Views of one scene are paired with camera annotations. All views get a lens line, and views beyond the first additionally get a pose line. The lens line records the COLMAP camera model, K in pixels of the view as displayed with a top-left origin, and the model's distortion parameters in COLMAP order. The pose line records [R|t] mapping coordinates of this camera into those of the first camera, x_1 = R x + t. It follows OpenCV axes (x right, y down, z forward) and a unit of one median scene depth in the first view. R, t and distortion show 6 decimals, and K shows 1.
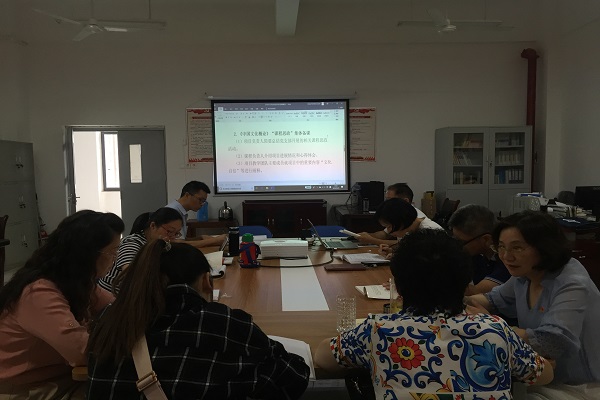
lens RADIAL K [[529.0, 0, 297.3], [0, 529.0, 200.0], [0, 0, 1]] dist [0.129959, -0.164691]
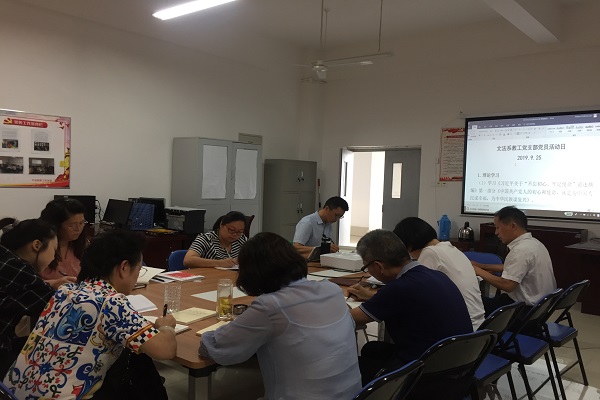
lens RADIAL K [[529.0, 0, 297.3], [0, 529.0, 200.0], [0, 0, 1]] dist [0.129959, -0.164691]
pose [[0.741772, 0.055269, -0.668371, 0.279564], [-0.078743, 0.996883, -0.004956, -0.007354], [0.666014, 0.056306, 0.743811, 0.059326]]
